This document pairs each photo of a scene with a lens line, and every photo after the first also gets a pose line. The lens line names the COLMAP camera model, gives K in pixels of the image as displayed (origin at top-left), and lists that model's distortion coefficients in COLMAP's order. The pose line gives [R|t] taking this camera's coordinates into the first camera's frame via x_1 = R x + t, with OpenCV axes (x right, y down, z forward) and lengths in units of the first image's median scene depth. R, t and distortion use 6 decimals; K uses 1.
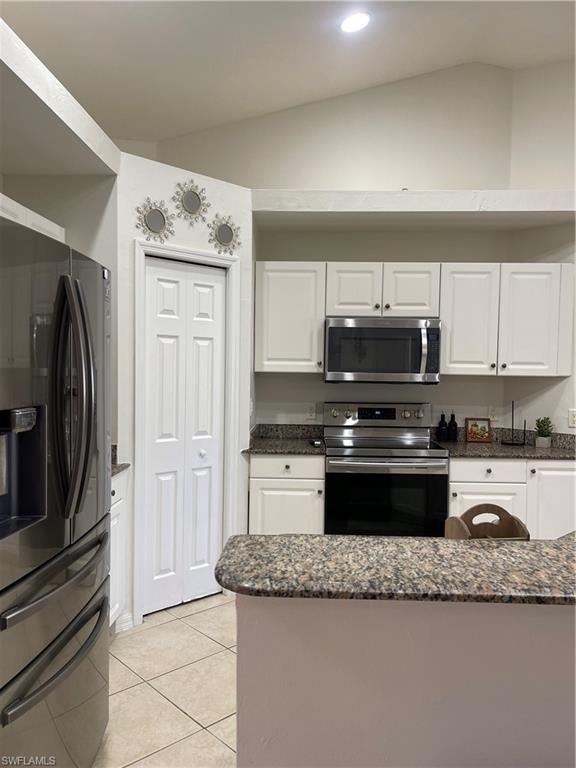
lens RADIAL K [[574.3, 0, 283.1], [0, 574.3, 388.1], [0, 0, 1]] dist [0.051020, -0.060916]
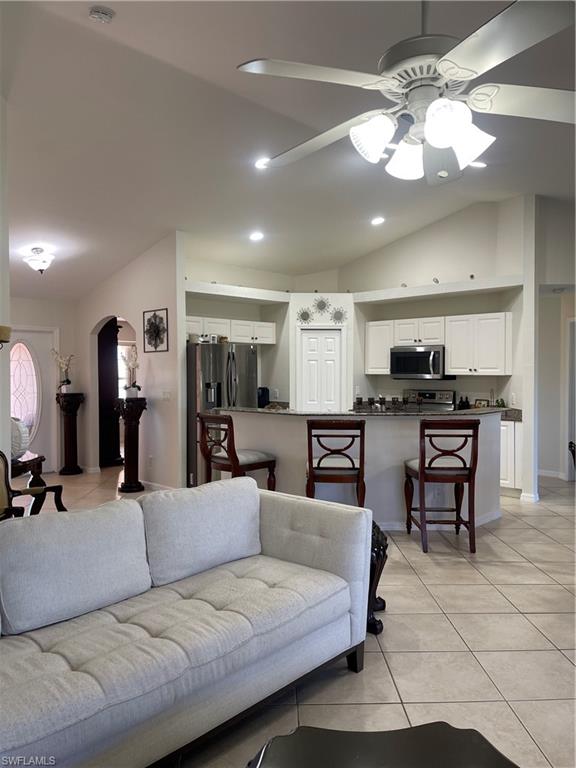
lens RADIAL K [[574.3, 0, 283.1], [0, 574.3, 388.1], [0, 0, 1]] dist [0.051020, -0.060916]
pose [[0.728830, 0.008231, -0.684645, 1.205991], [-0.012484, 0.999921, -0.001268, 0.029816], [0.684580, 0.009471, 0.728876, -0.768852]]
